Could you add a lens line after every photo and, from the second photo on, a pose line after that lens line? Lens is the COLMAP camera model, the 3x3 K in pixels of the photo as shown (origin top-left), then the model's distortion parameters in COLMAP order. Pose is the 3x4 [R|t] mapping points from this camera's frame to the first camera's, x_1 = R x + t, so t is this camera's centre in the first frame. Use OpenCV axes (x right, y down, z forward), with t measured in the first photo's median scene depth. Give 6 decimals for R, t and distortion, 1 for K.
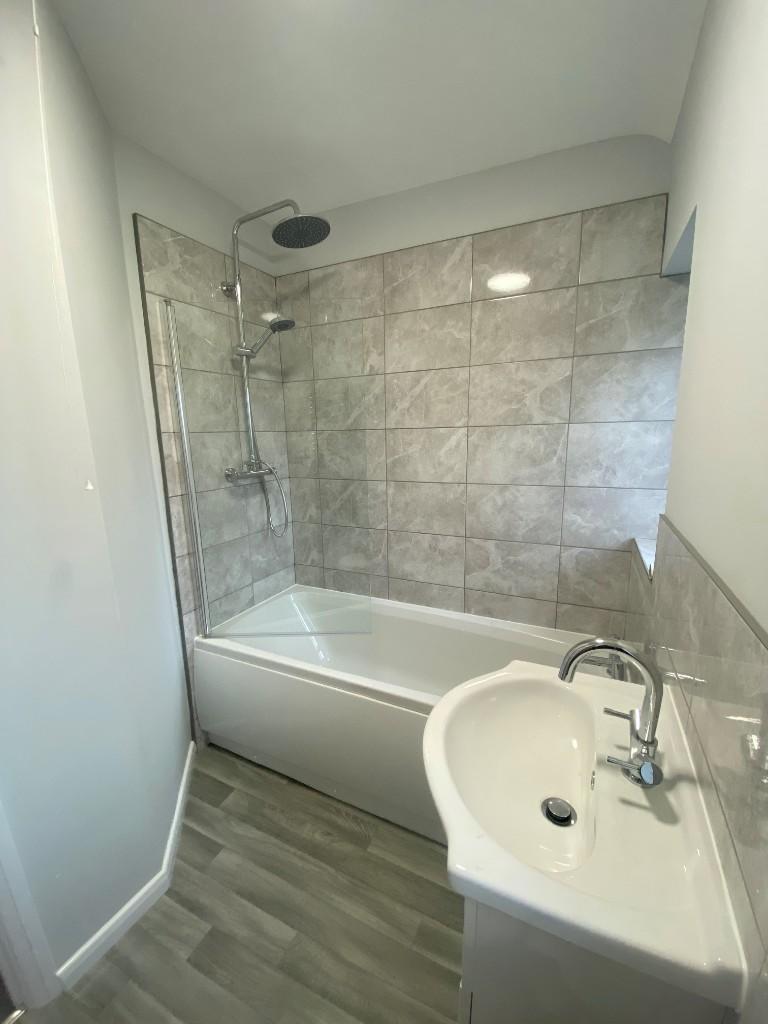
lens RADIAL K [[417.5, 0, 382.7], [0, 417.5, 513.2], [0, 0, 1]] dist [-0.010292, -0.001519]
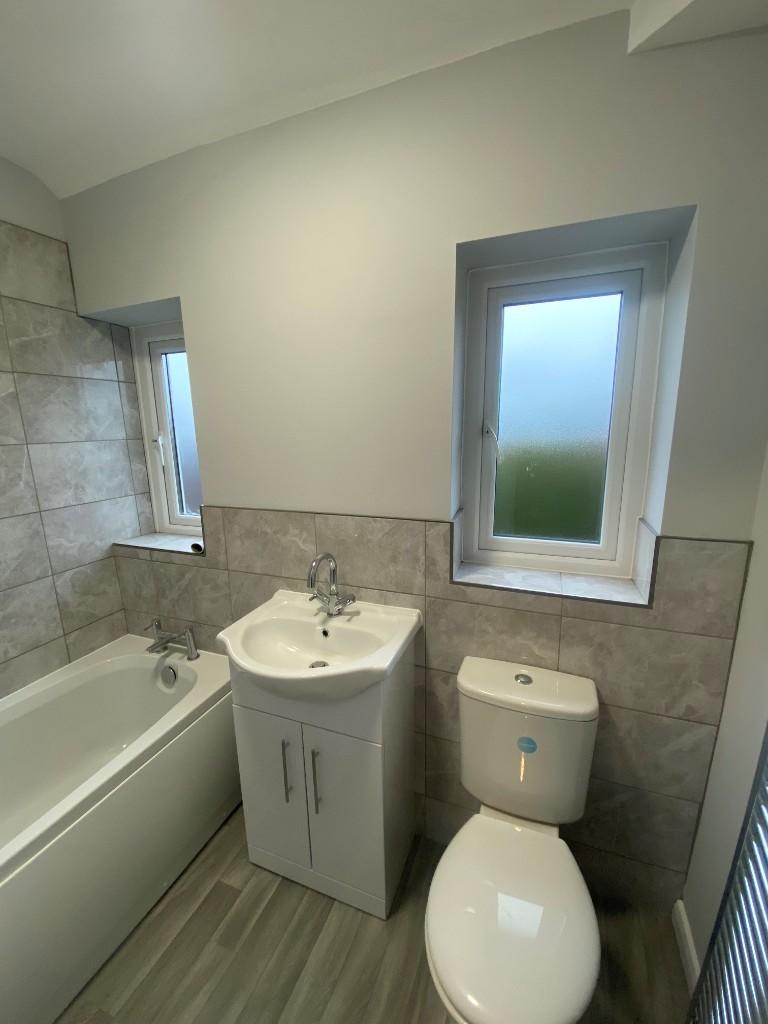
lens RADIAL K [[417.5, 0, 384.1], [0, 417.5, 515.6], [0, 0, 1]] dist [-0.010292, -0.001519]
pose [[-0.058851, -0.179894, 0.981924, -0.541327], [0.226802, 0.955497, 0.188646, -0.060070], [-0.972161, 0.233804, -0.015431, 0.292053]]
